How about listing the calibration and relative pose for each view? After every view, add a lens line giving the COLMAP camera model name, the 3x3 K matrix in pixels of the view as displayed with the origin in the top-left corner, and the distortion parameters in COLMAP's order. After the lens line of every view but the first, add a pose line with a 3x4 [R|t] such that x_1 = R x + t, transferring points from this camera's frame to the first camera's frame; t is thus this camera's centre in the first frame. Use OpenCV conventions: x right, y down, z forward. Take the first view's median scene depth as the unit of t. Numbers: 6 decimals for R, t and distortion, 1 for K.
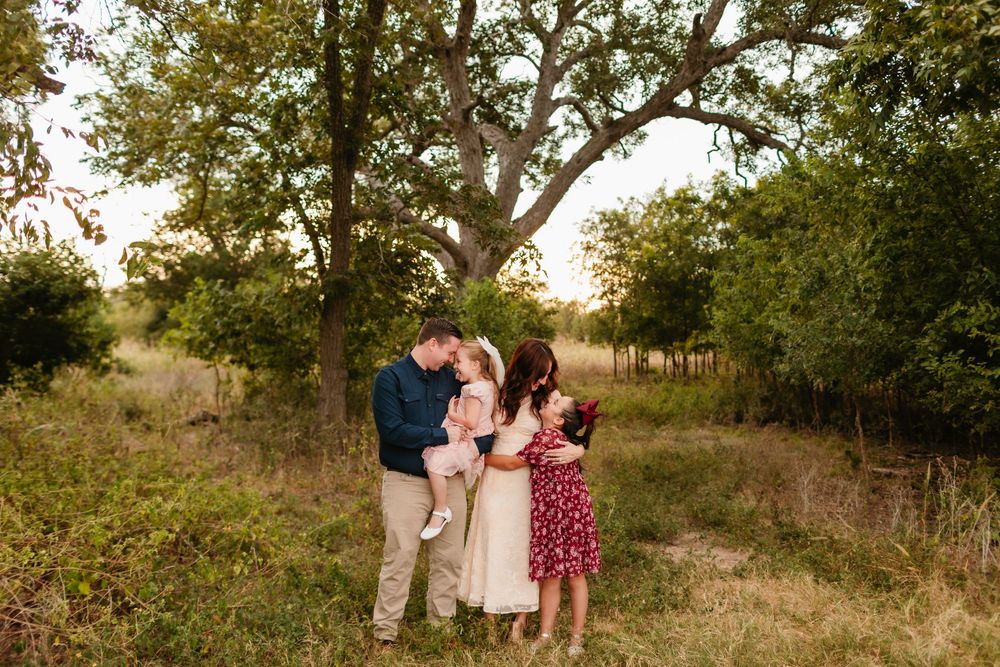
lens RADIAL K [[943.6, 0, 499.3], [0, 943.6, 330.7], [0, 0, 1]] dist [0.005688, -0.009880]
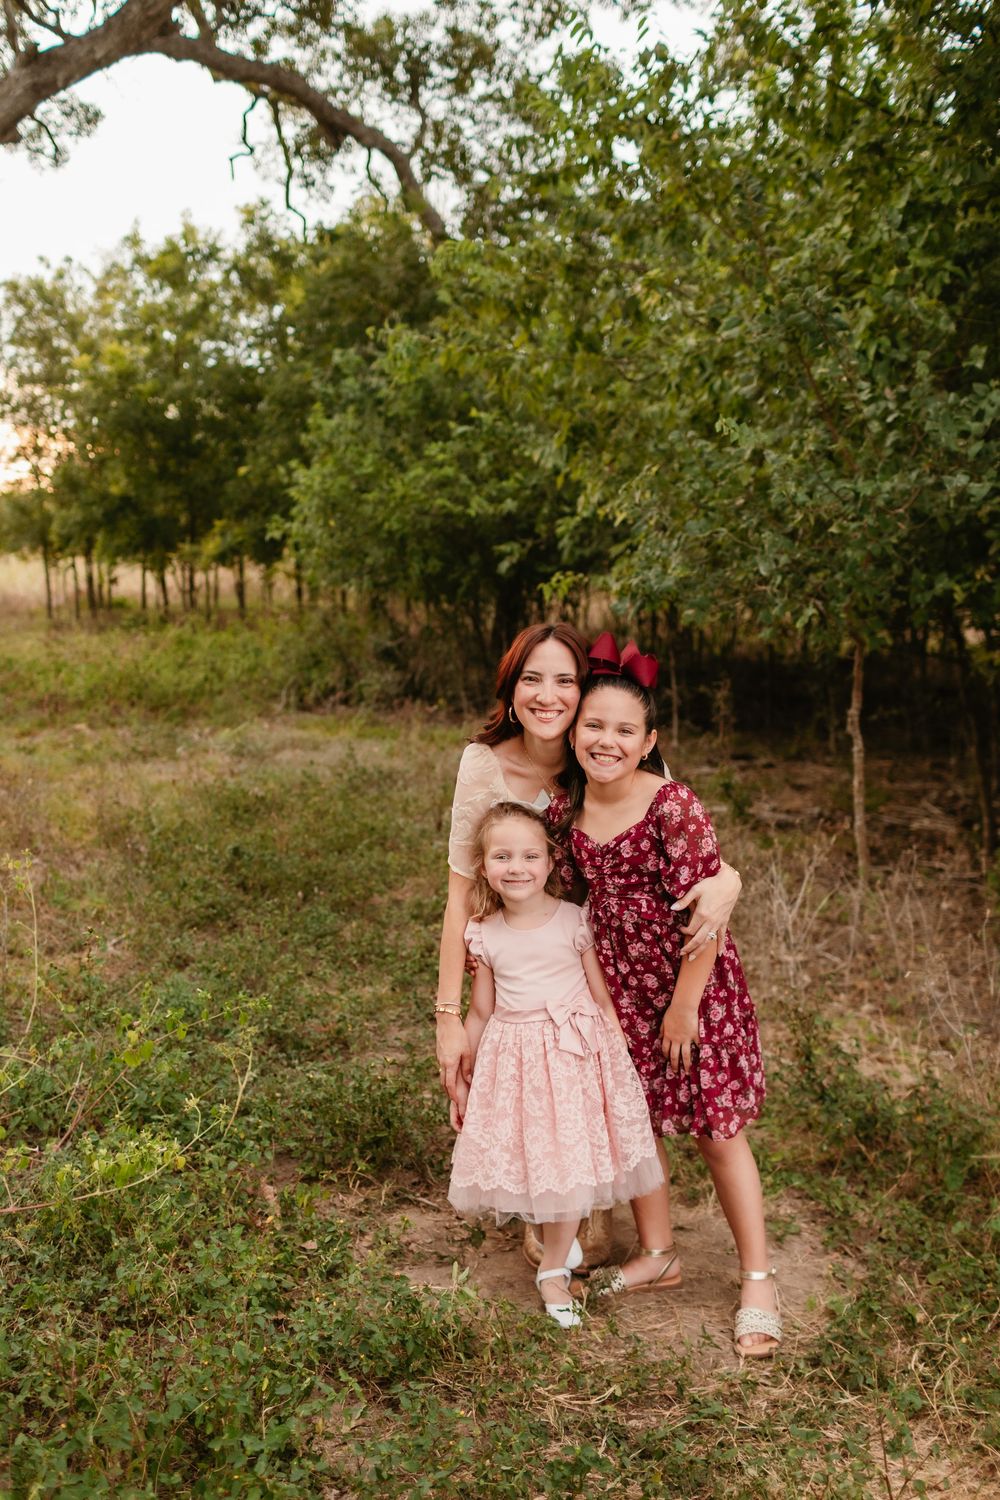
lens RADIAL K [[1575.9, 0, 436.7], [0, 1575.9, 775.6], [0, 0, 1]] dist [0.007363, -0.013562]
pose [[0.929343, -0.058649, 0.364531, 0.001326], [0.003568, 0.988684, 0.149972, 0.008459], [-0.369201, -0.138074, 0.919035, 0.169395]]
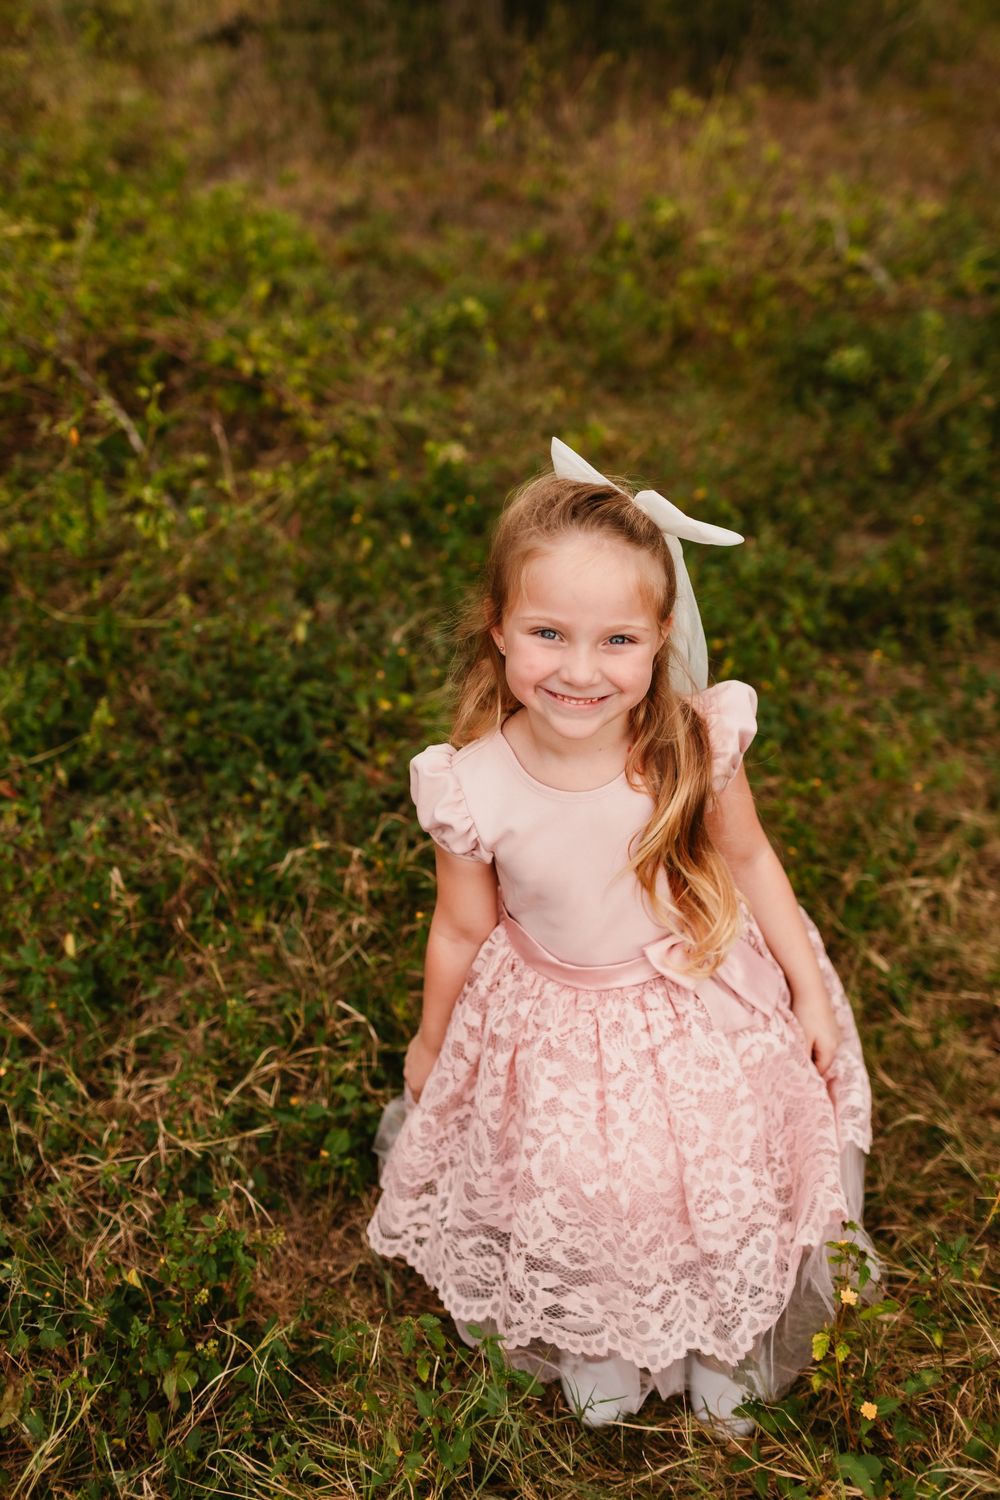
lens RADIAL K [[1499.7, 0, 454.3], [0, 1499.7, 726.4], [0, 0, 1]] dist [0.003501, -0.003510]
pose [[0.979125, 0.065340, -0.192469, -0.010668], [0.041817, 0.861909, 0.505336, 0.008387], [0.198909, -0.502836, 0.841185, 0.097599]]
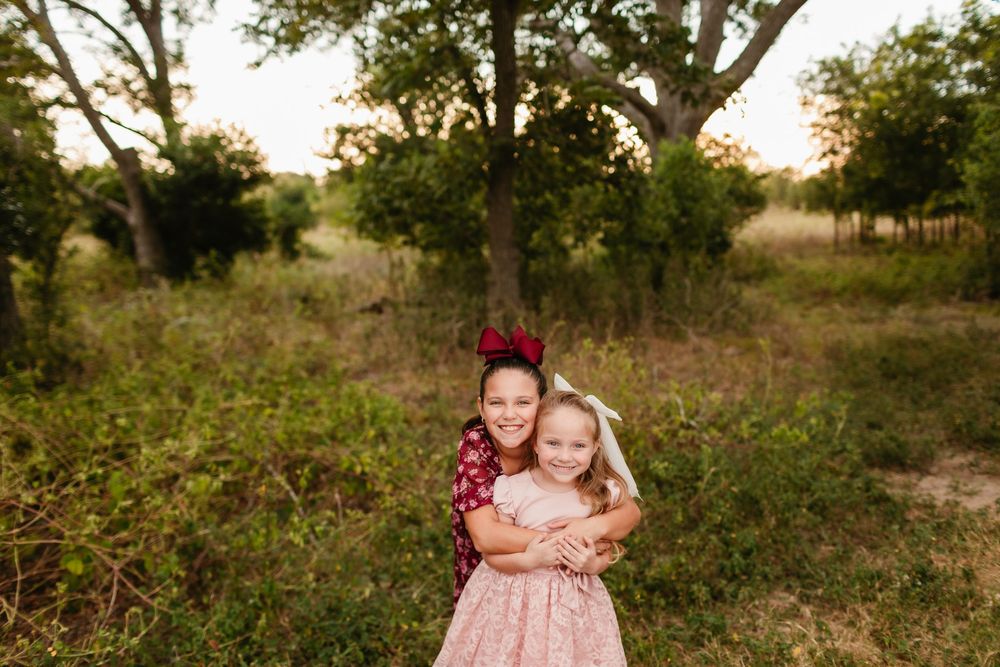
lens RADIAL K [[943.6, 0, 499.3], [0, 943.6, 330.7], [0, 0, 1]] dist [0.005688, -0.009880]
pose [[0.976252, -0.009463, -0.216431, 0.004996], [0.037428, 0.991390, 0.125480, 0.003154], [0.213380, -0.130600, 0.968201, 0.068199]]
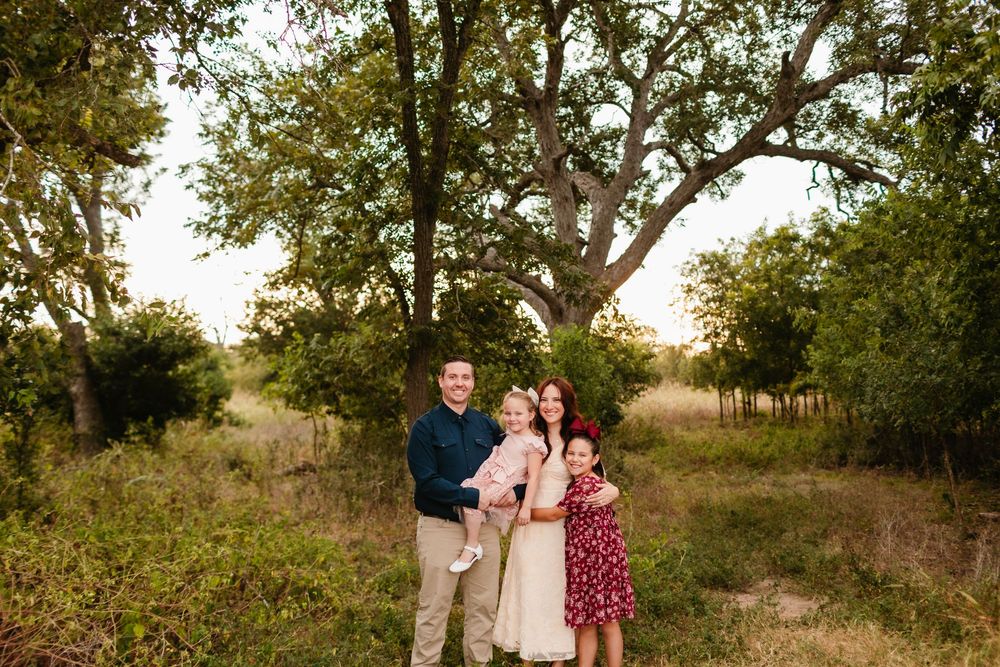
lens RADIAL K [[943.6, 0, 499.3], [0, 943.6, 330.7], [0, 0, 1]] dist [0.005688, -0.009880]
pose [[0.992660, -0.029077, -0.117392, 0.016071], [0.023189, 0.998418, -0.051219, 0.000300], [0.118695, 0.048121, 0.991764, -0.002738]]
